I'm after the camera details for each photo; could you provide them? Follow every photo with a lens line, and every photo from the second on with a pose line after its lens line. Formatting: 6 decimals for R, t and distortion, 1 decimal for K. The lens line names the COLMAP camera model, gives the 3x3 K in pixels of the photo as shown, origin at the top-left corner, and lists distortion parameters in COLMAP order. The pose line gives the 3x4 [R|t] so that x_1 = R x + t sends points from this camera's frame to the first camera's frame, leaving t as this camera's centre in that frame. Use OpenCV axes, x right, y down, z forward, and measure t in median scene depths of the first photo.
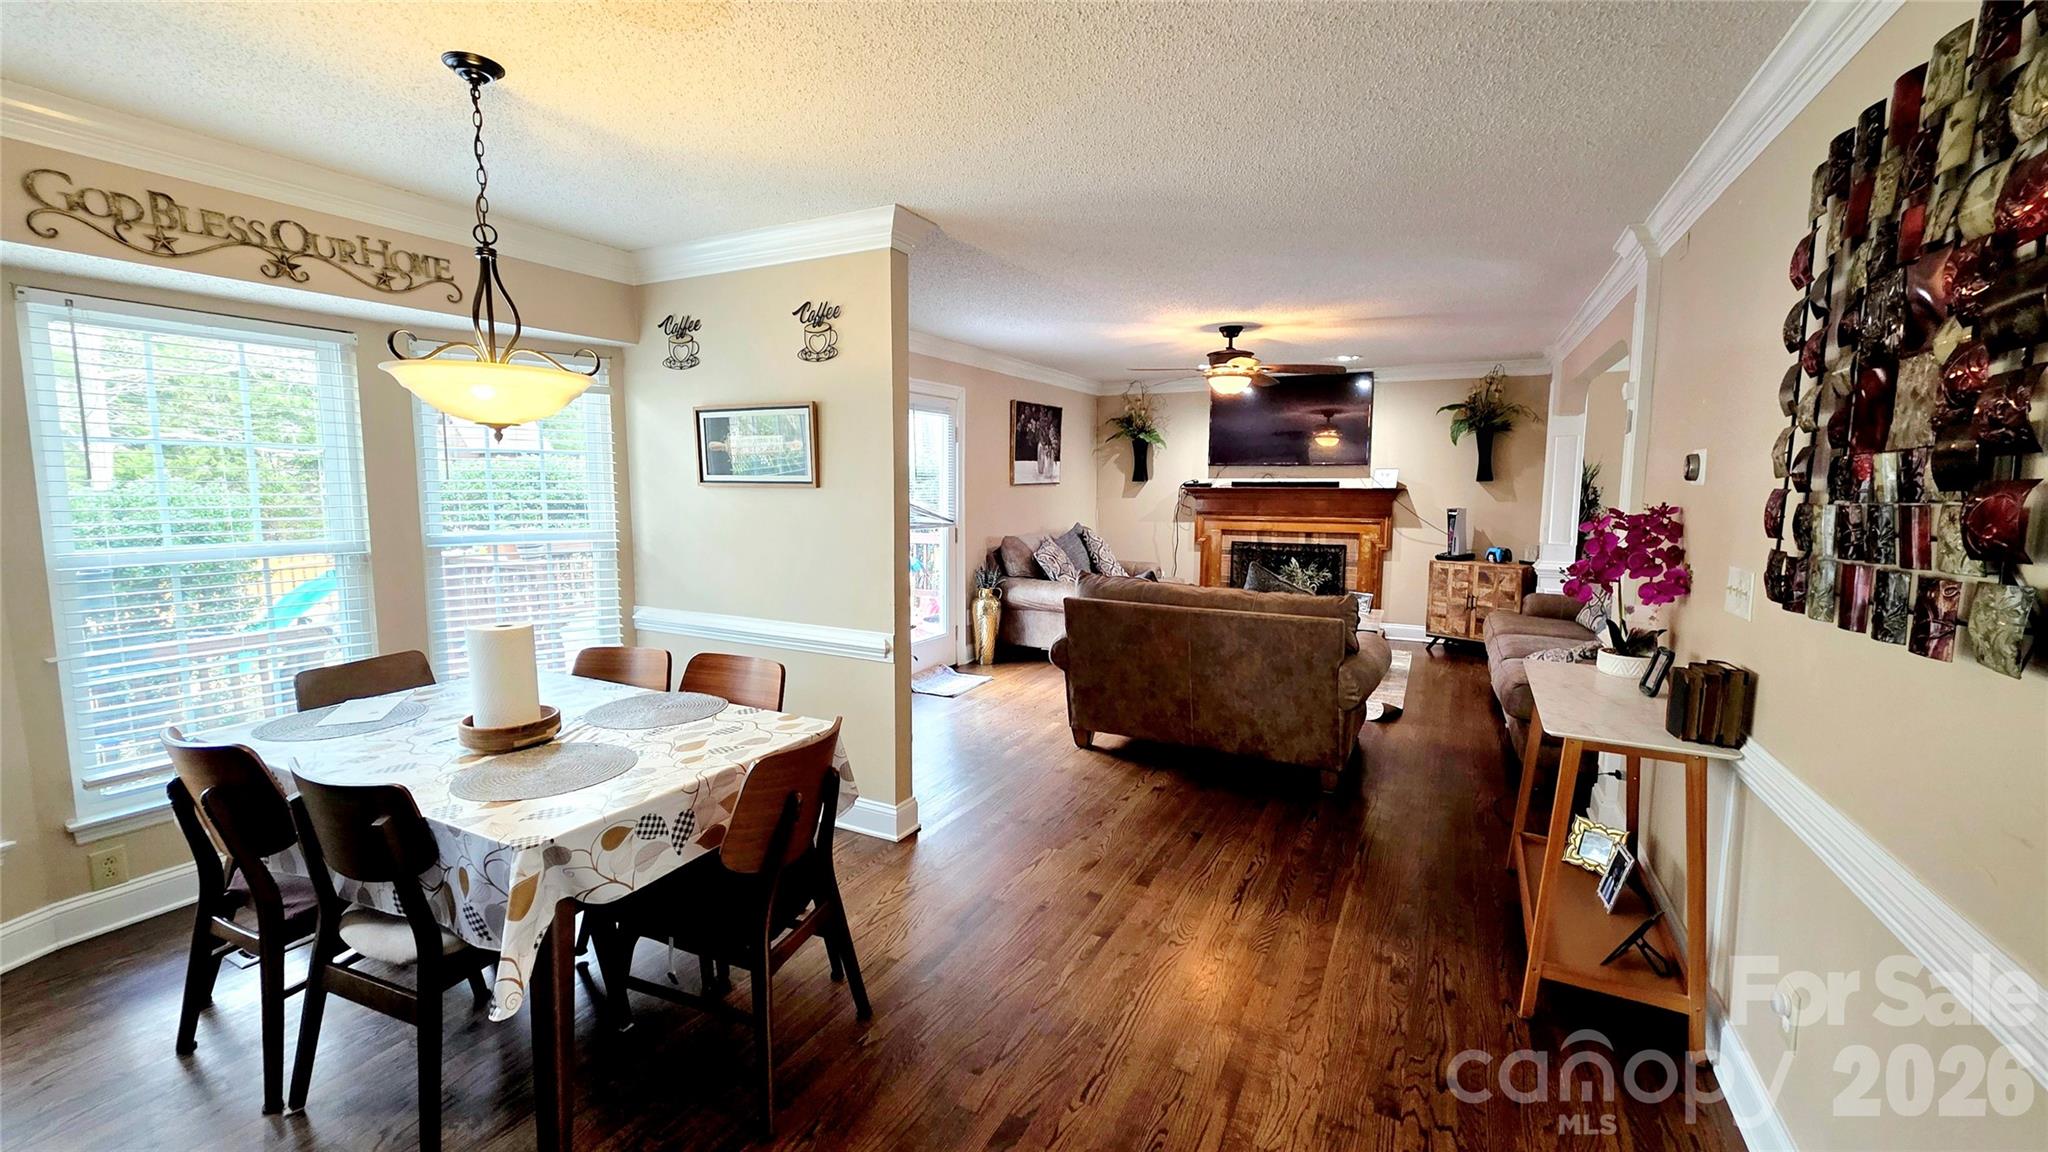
lens RADIAL K [[810.9, 0, 1021.3], [0, 810.9, 569.1], [0, 0, 1]] dist [0.001492, -0.000080]
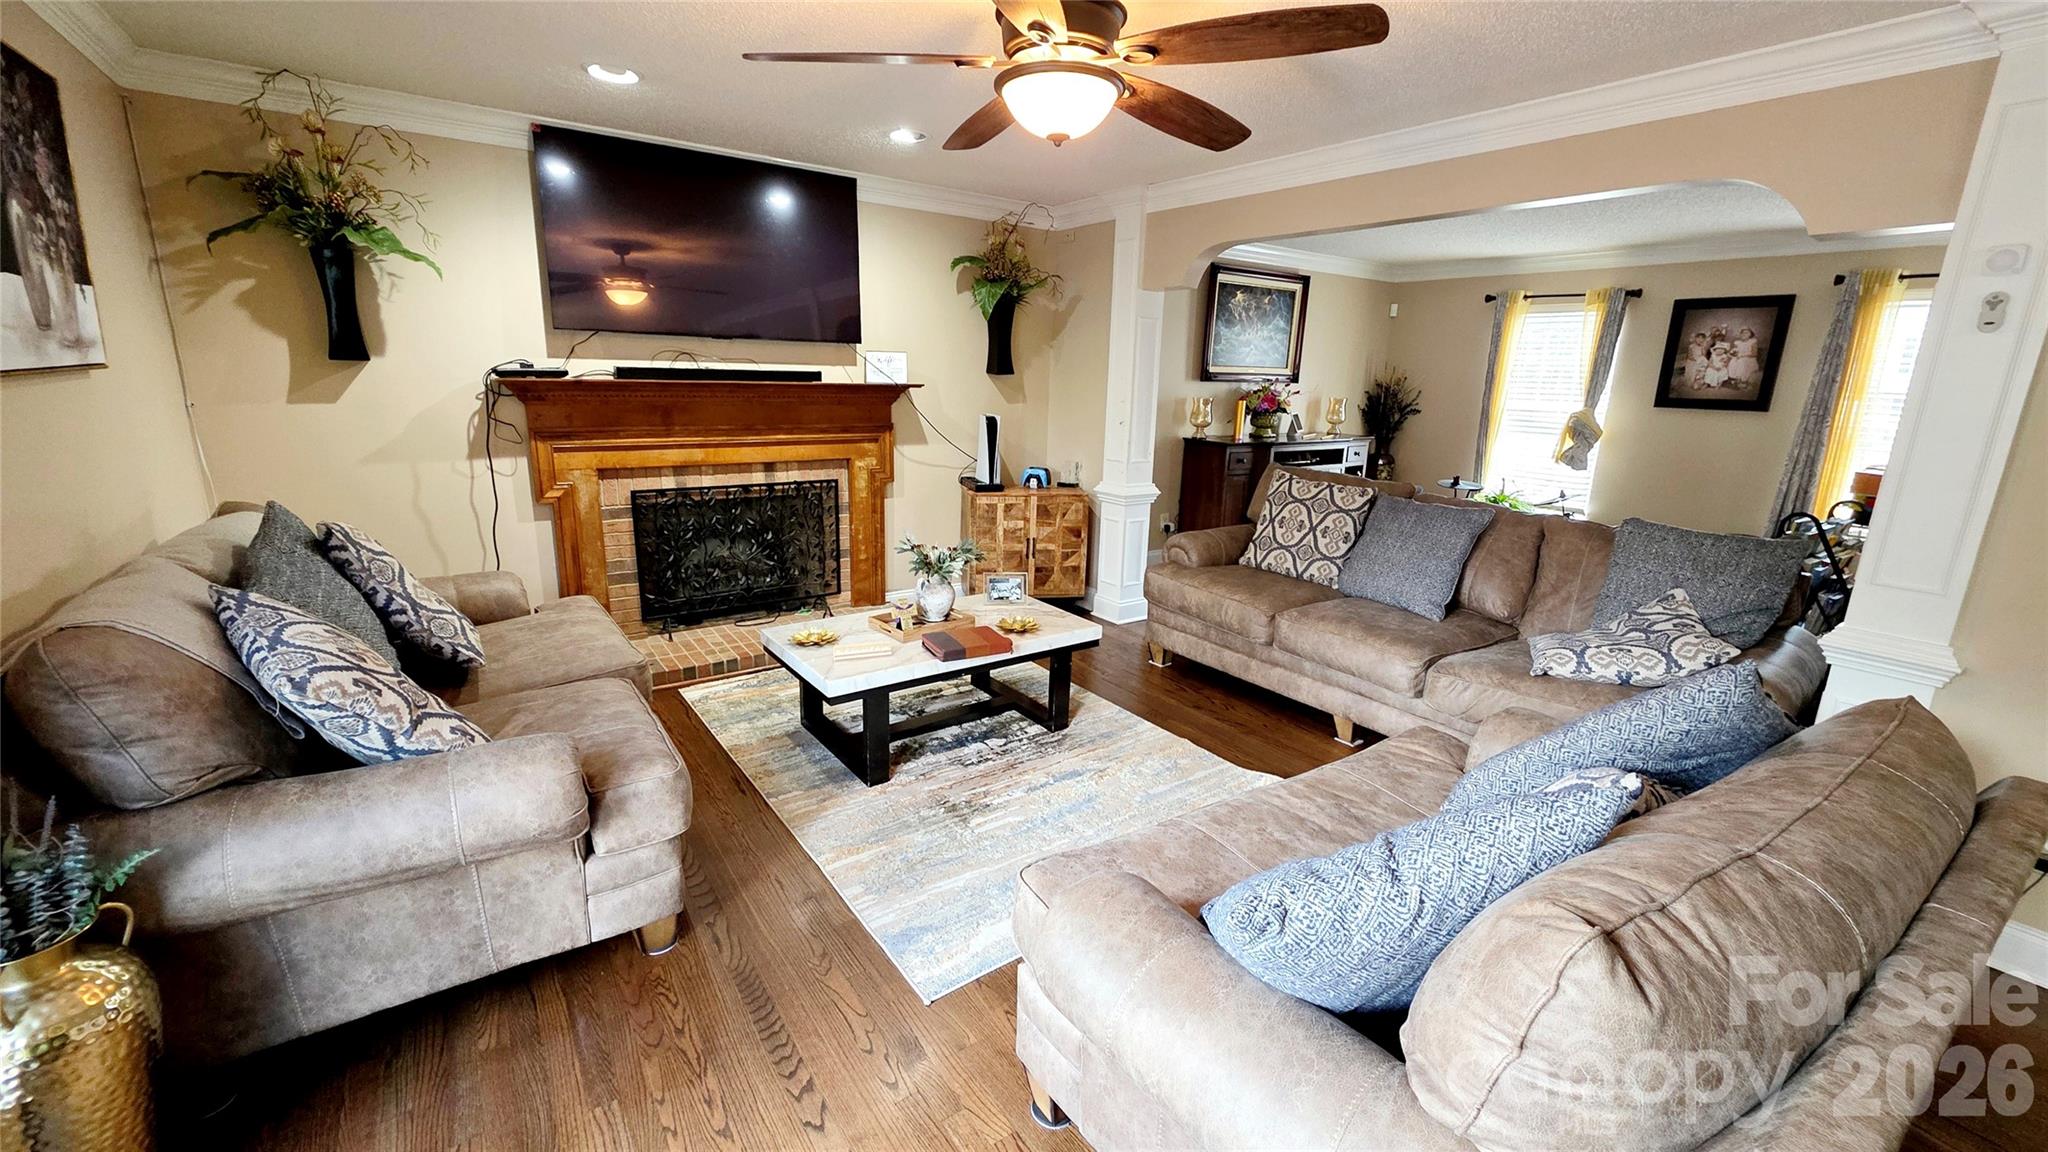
lens RADIAL K [[810.9, 0, 1021.3], [0, 810.9, 569.1], [0, 0, 1]] dist [0.001492, -0.000080]
pose [[0.457939, -0.201622, 0.865818, -0.074984], [0.069612, 0.979084, 0.191179, -0.074695], [-0.886254, -0.027277, 0.462395, 0.637674]]
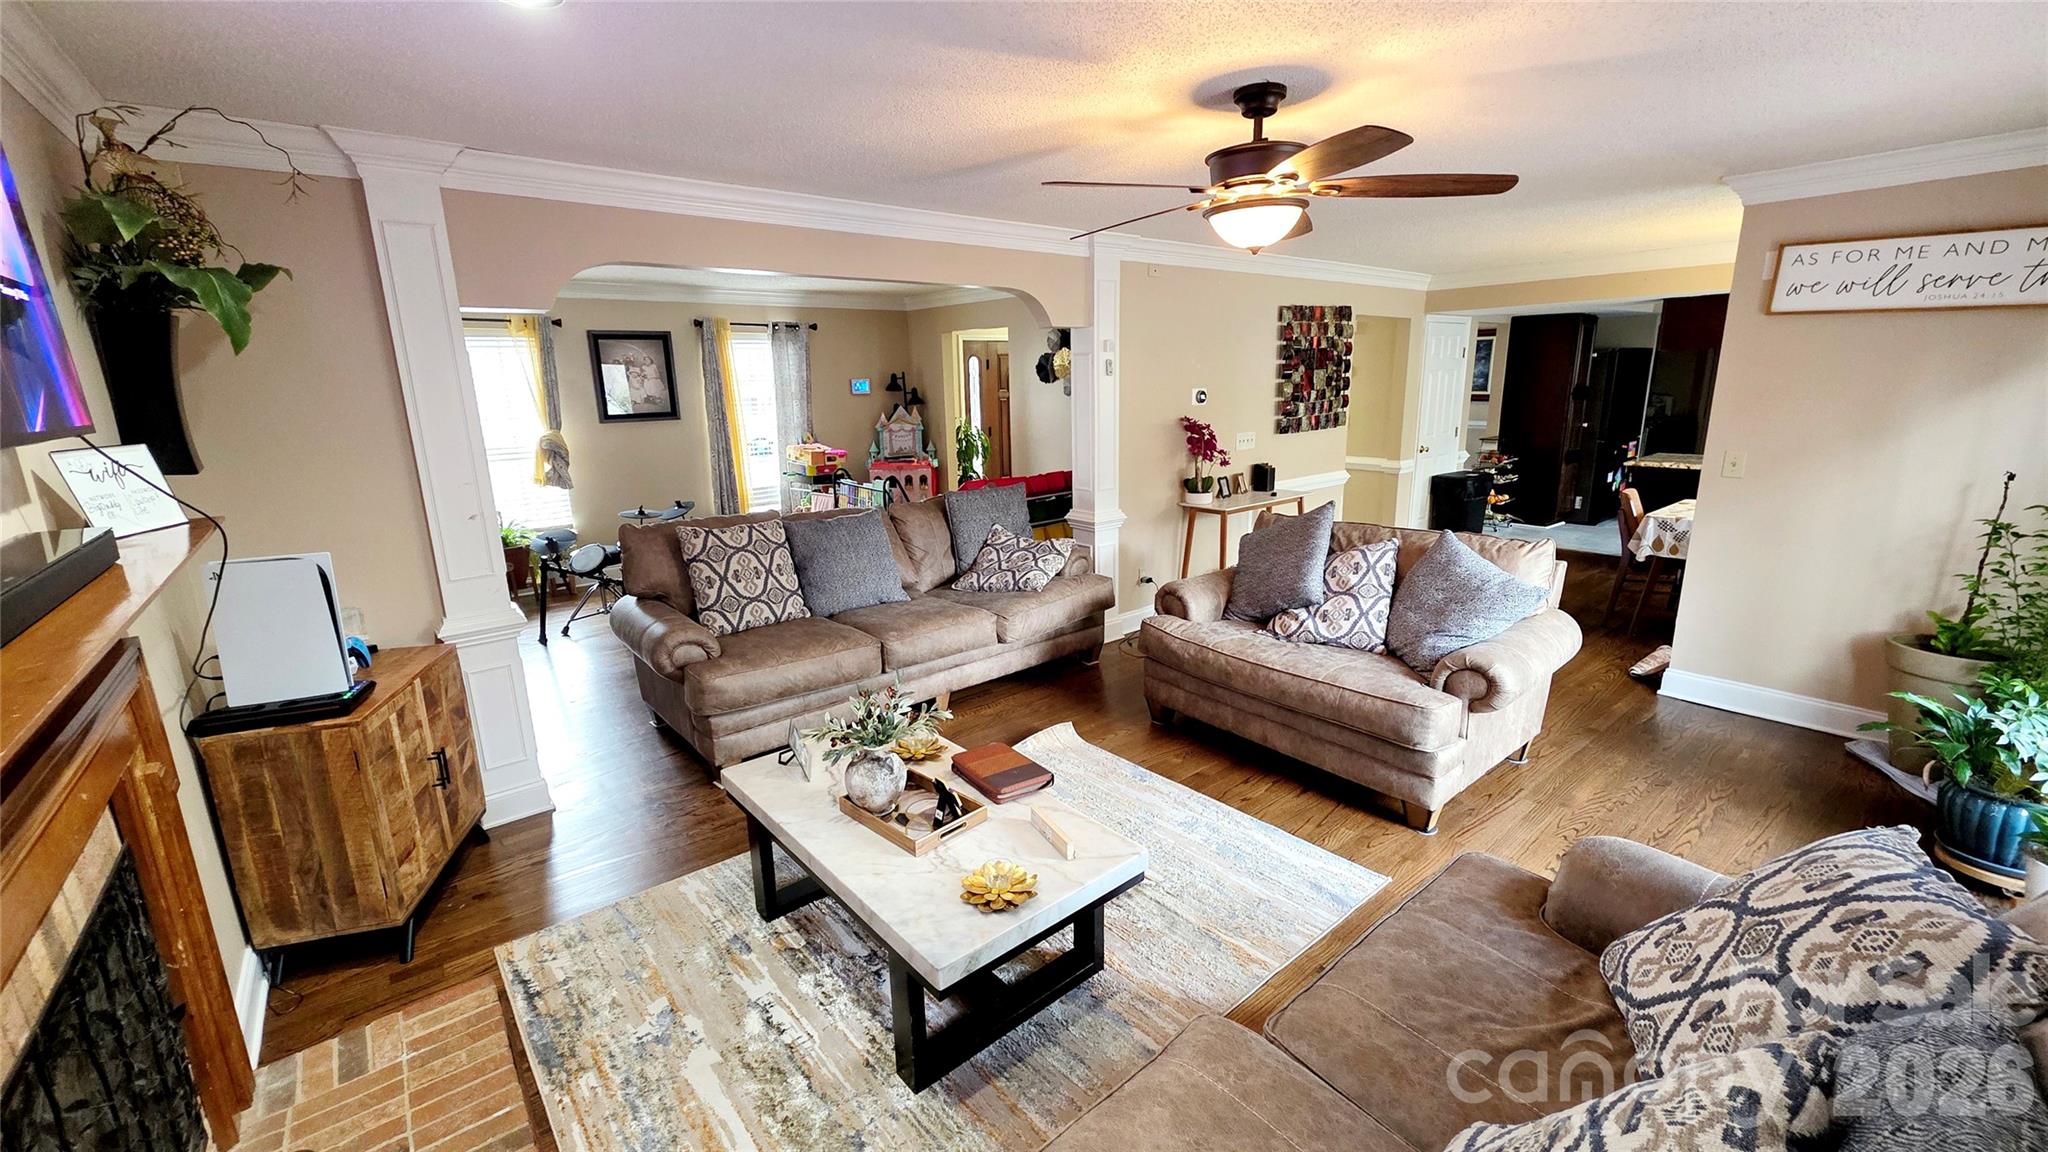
lens RADIAL K [[820.8, 0, 1026.7], [0, 820.8, 567.0], [0, 0, 1]] dist [0.001583, -0.000350]
pose [[-0.921272, -0.070629, 0.382452, 0.138668], [0.062099, 0.944042, 0.323926, -0.154322], [-0.383930, 0.322174, -0.865333, 1.142208]]
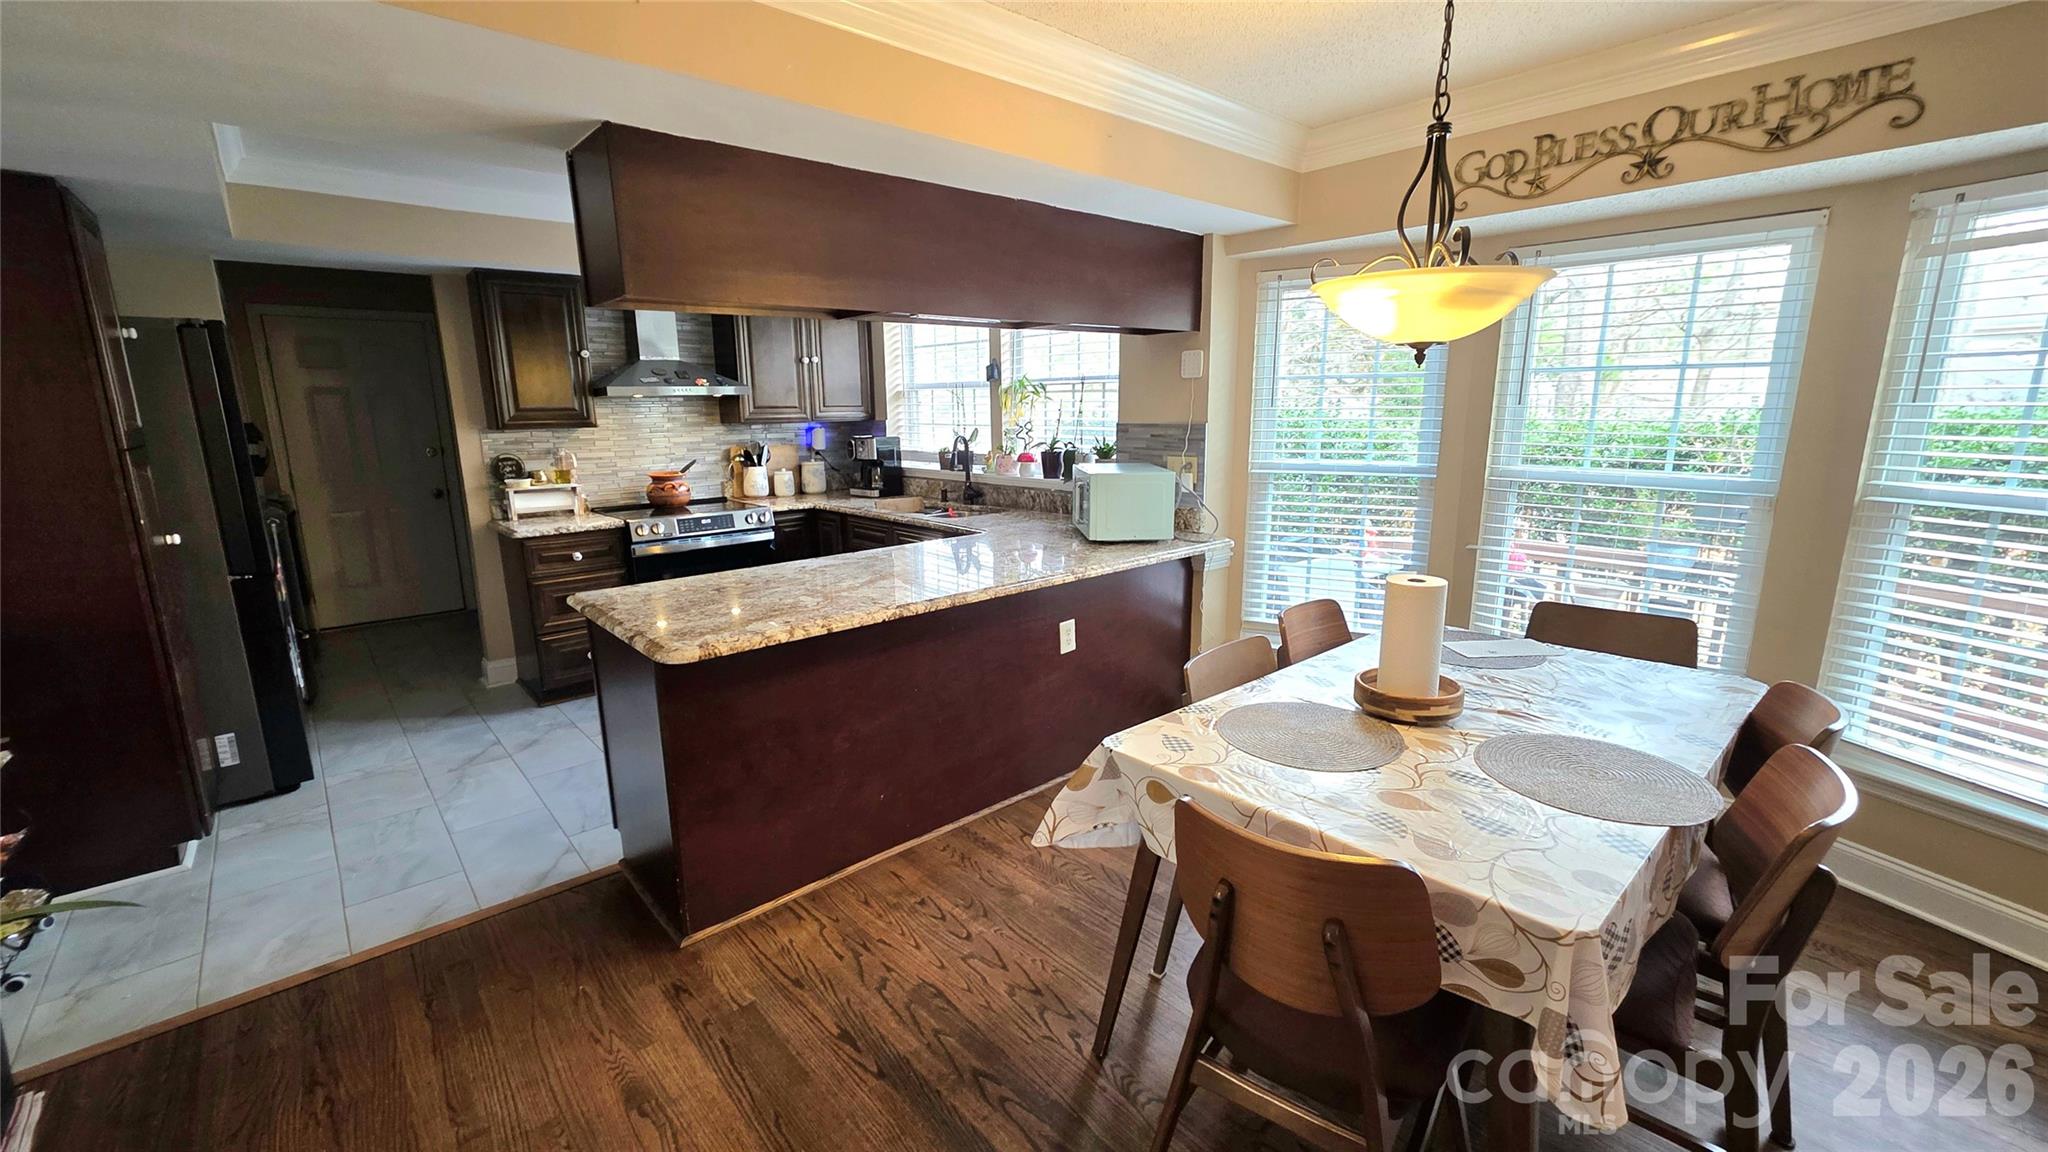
lens RADIAL K [[820.8, 0, 1026.7], [0, 820.8, 567.0], [0, 0, 1]] dist [0.001583, -0.000350]
pose [[-0.346543, 0.185870, -0.919435, 0.093765], [-0.091184, 0.968855, 0.230228, -0.032363], [0.933592, 0.163622, -0.318802, 0.266568]]
